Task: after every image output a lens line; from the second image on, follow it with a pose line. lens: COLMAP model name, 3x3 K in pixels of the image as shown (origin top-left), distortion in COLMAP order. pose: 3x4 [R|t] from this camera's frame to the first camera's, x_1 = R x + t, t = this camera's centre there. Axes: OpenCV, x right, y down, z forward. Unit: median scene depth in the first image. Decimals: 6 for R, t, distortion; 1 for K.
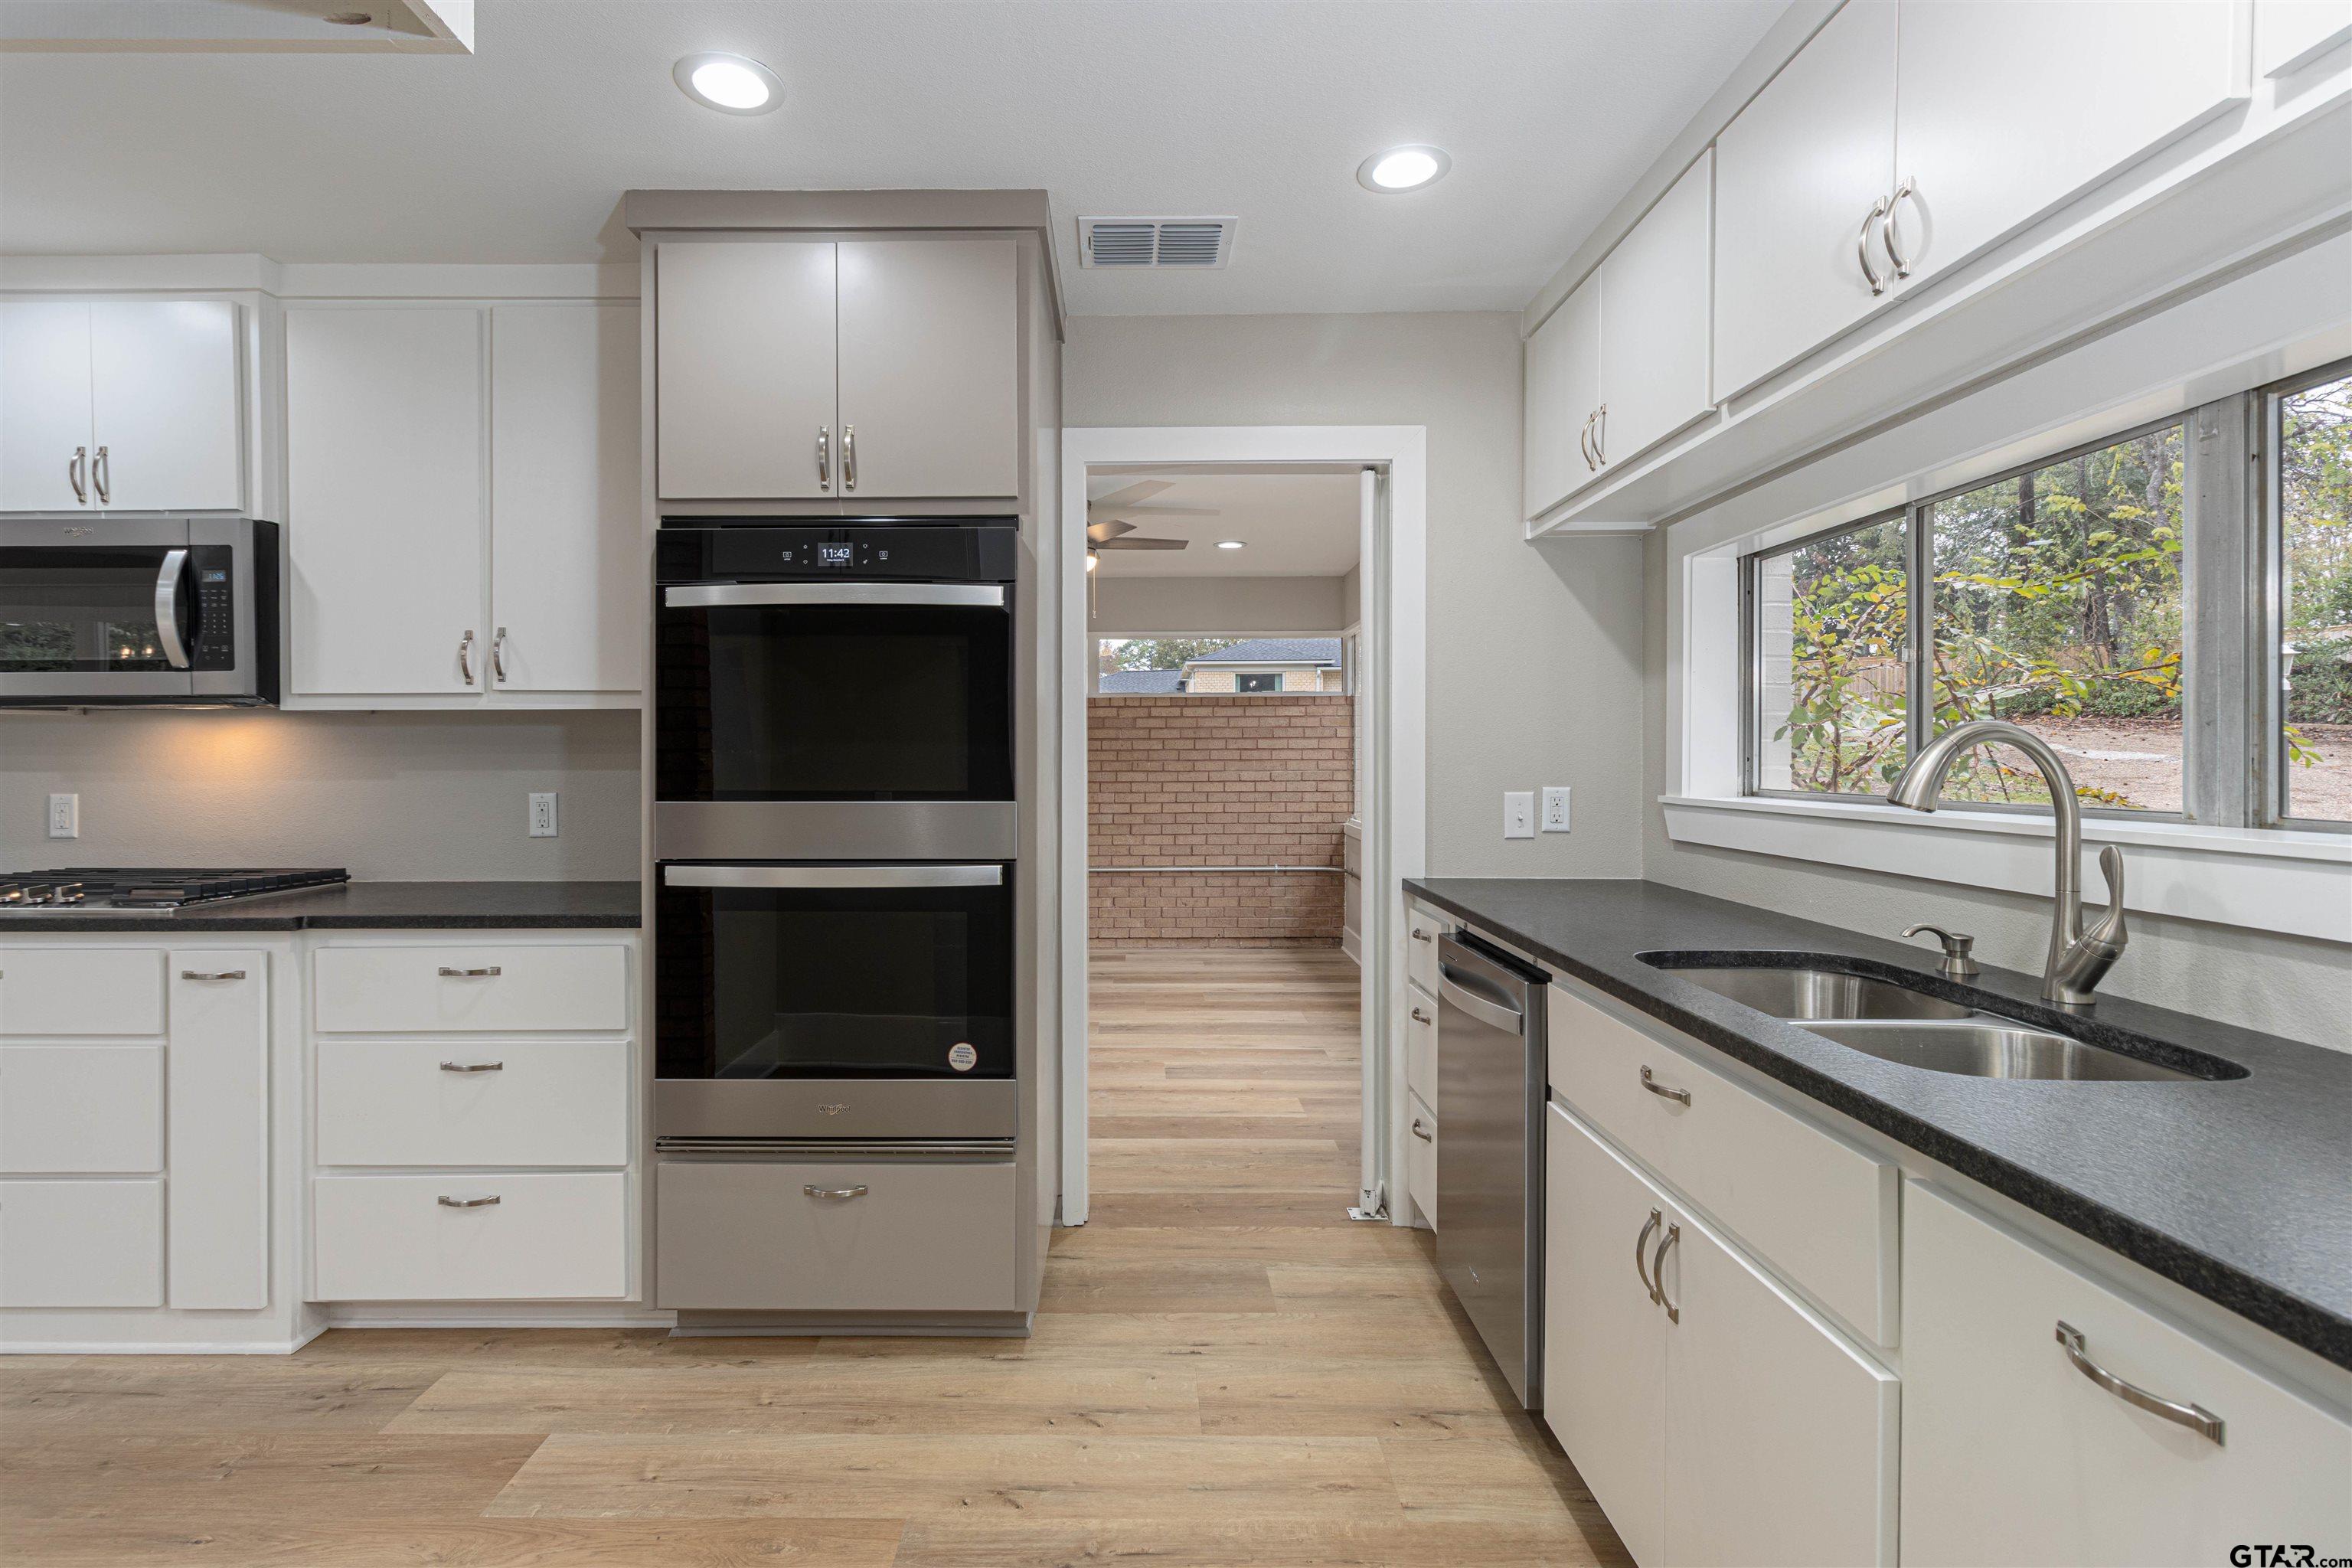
lens RADIAL K [[1121.3, 0, 1122.6], [0, 1121.3, 766.4], [0, 0, 1]] dist [0.001055, 0.001113]
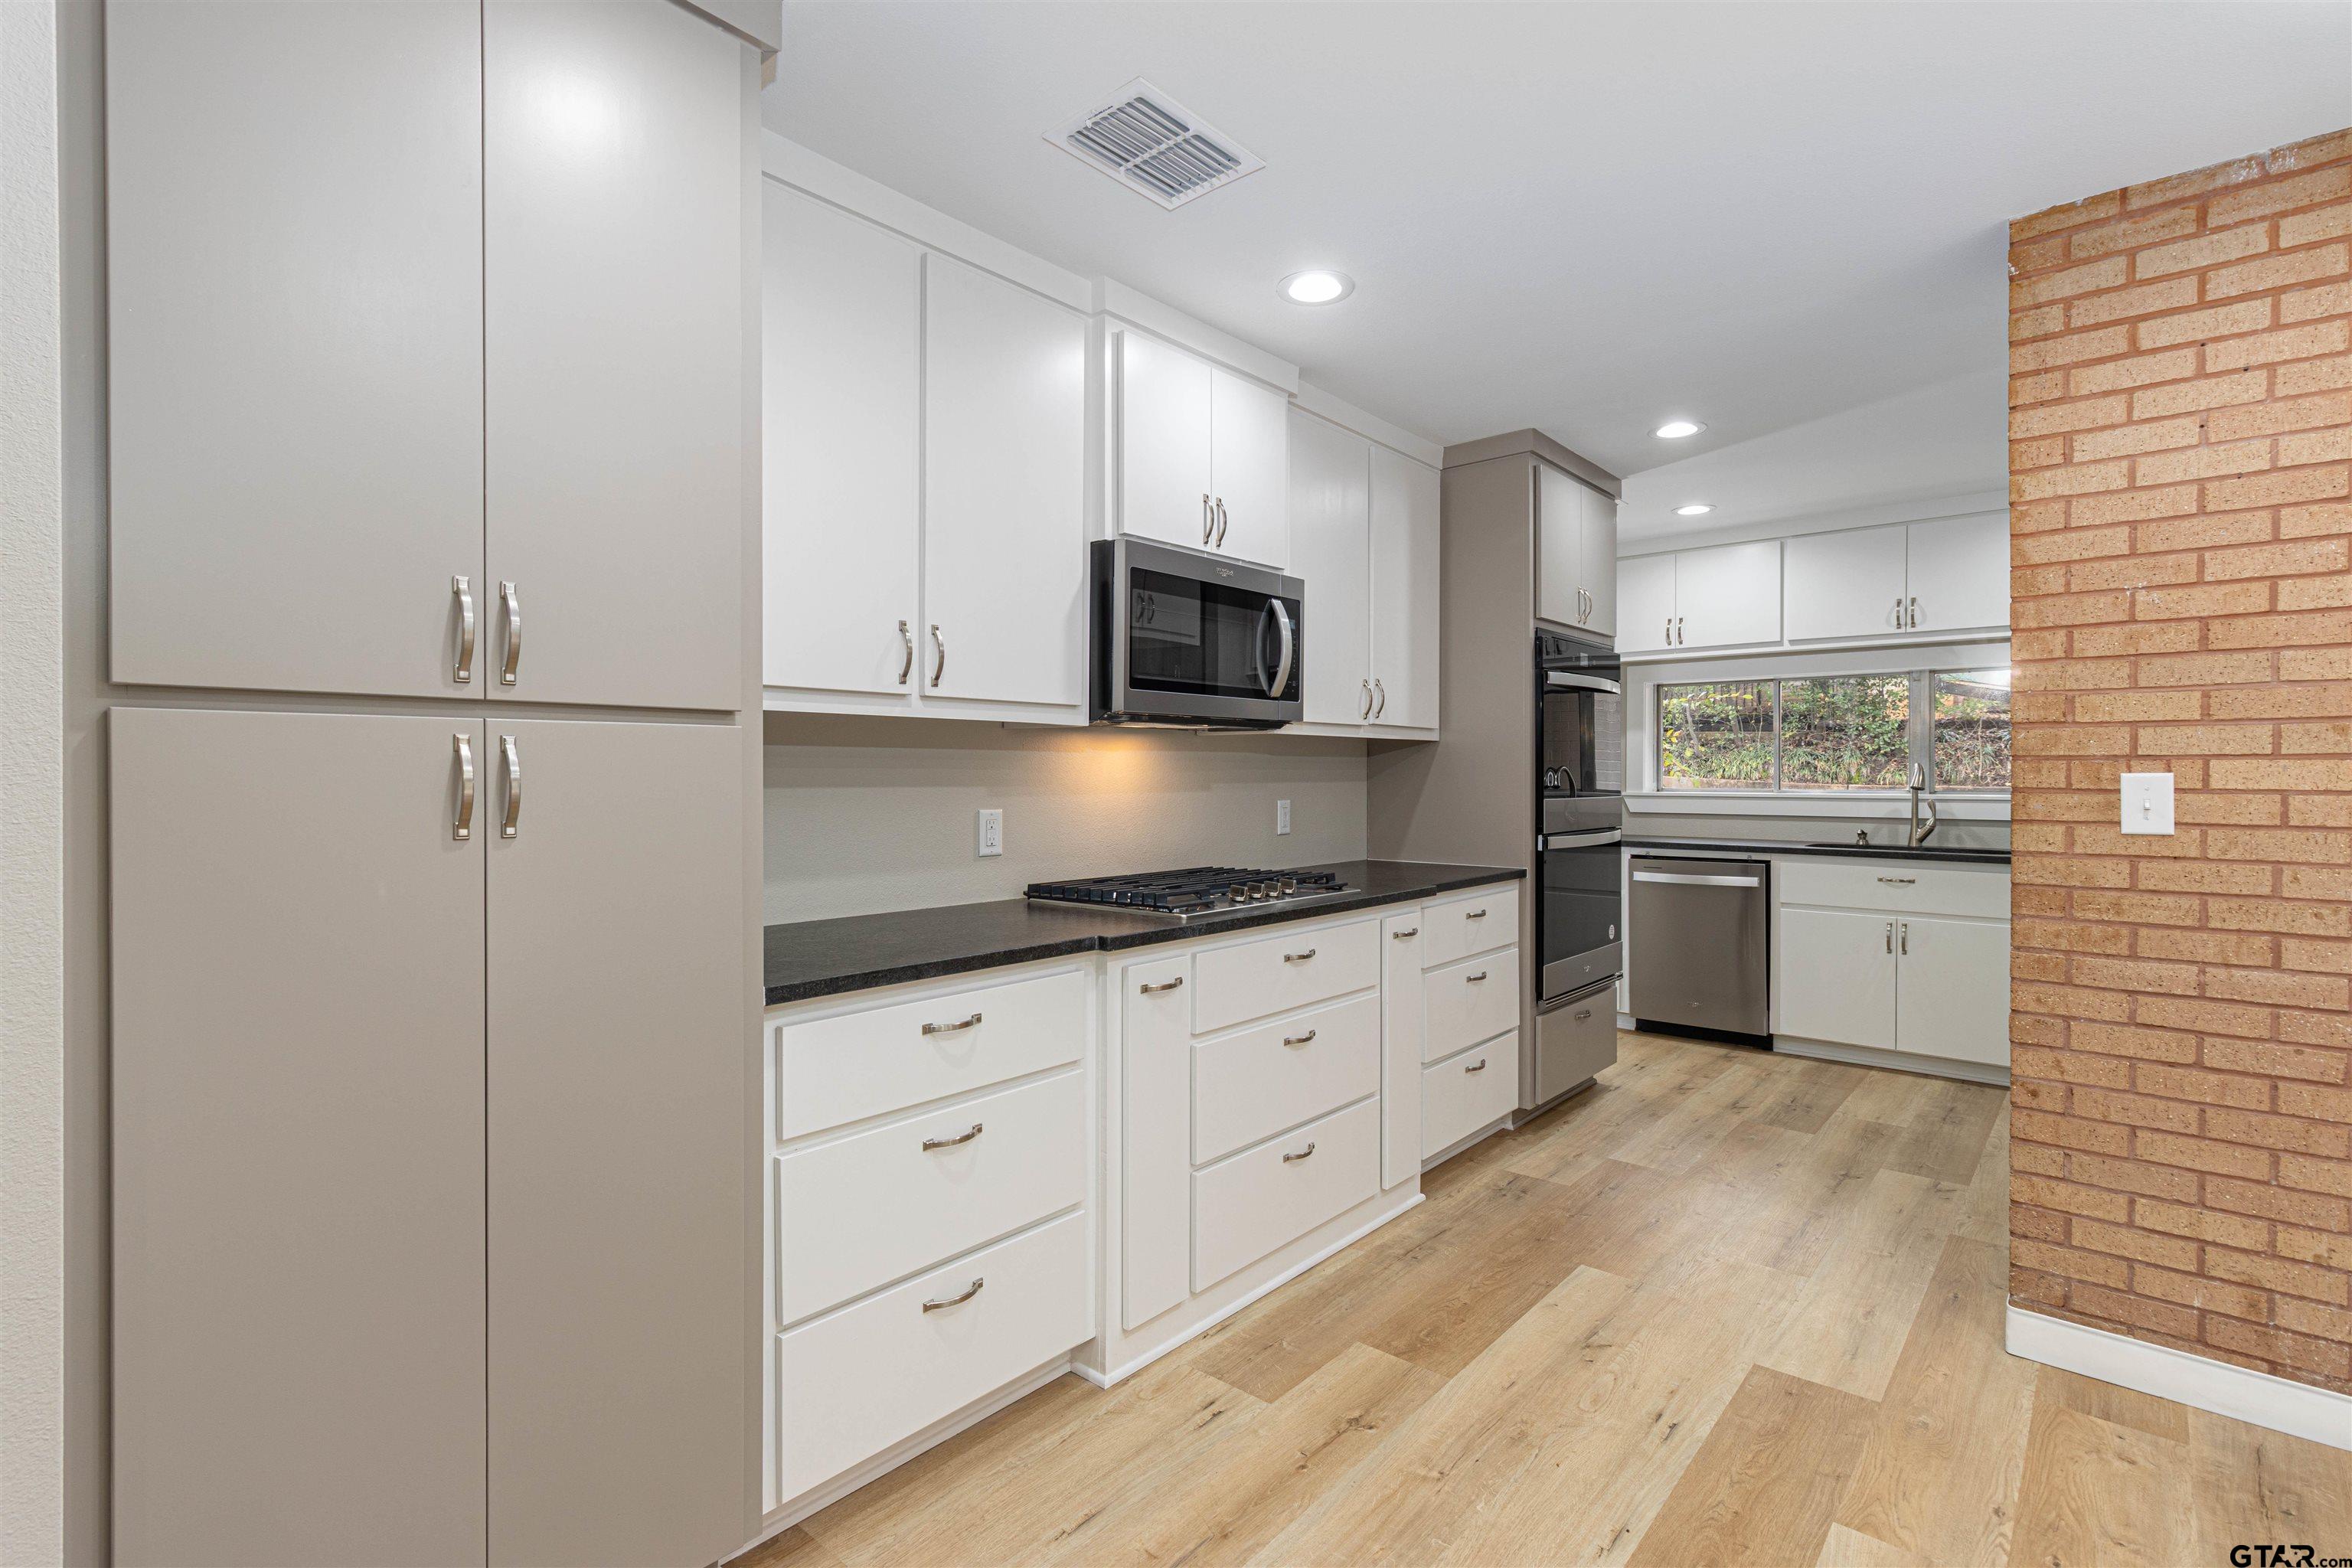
lens RADIAL K [[1100.4, 0, 1167.1], [0, 1100.4, 778.2], [0, 0, 1]] dist [-0.001975, 0.002920]
pose [[0.651527, -0.000637, 0.758625, -2.143626], [0.002642, 0.999995, -0.001430, -0.000381], [-0.758621, 0.002936, 0.651526, 0.376660]]
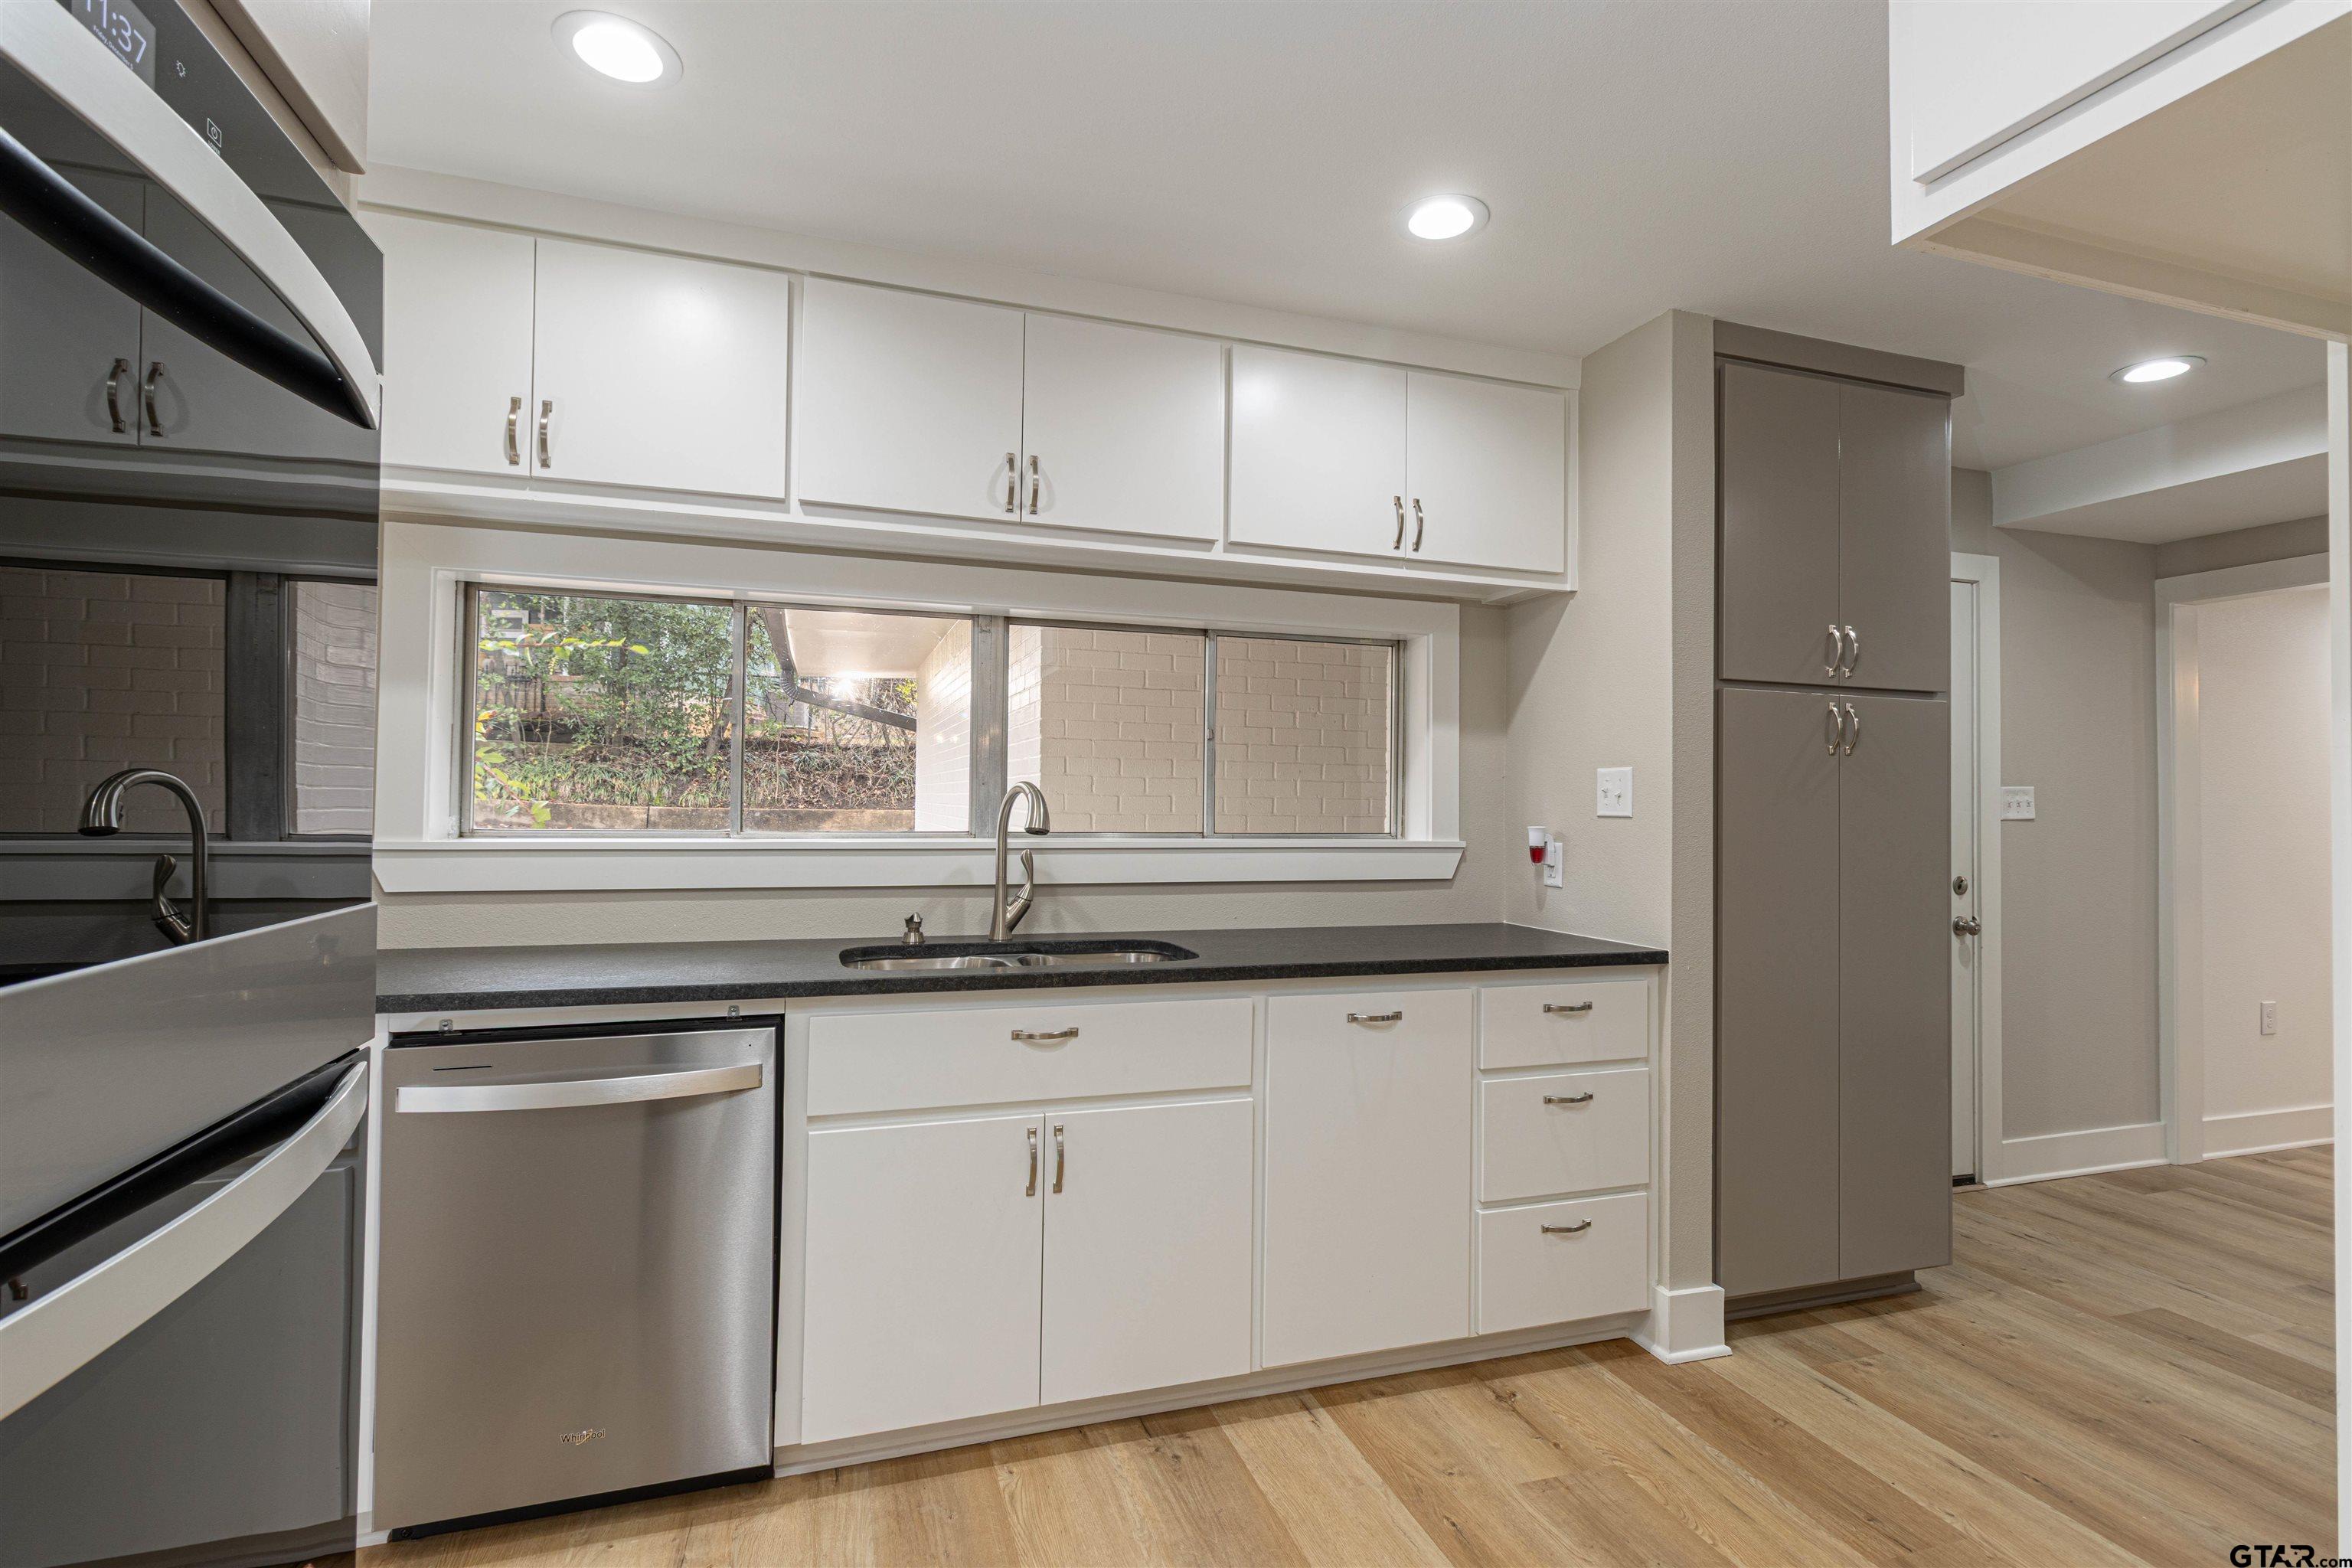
lens RADIAL K [[1087.3, 0, 1177.1], [0, 1087.3, 771.1], [0, 0, 1]] dist [-0.001865, -0.000230]
pose [[-0.326638, 0.024166, 0.944841, -0.604366], [-0.006640, 0.999590, -0.027862, -0.008945], [-0.945126, -0.015374, -0.326343, 0.890925]]
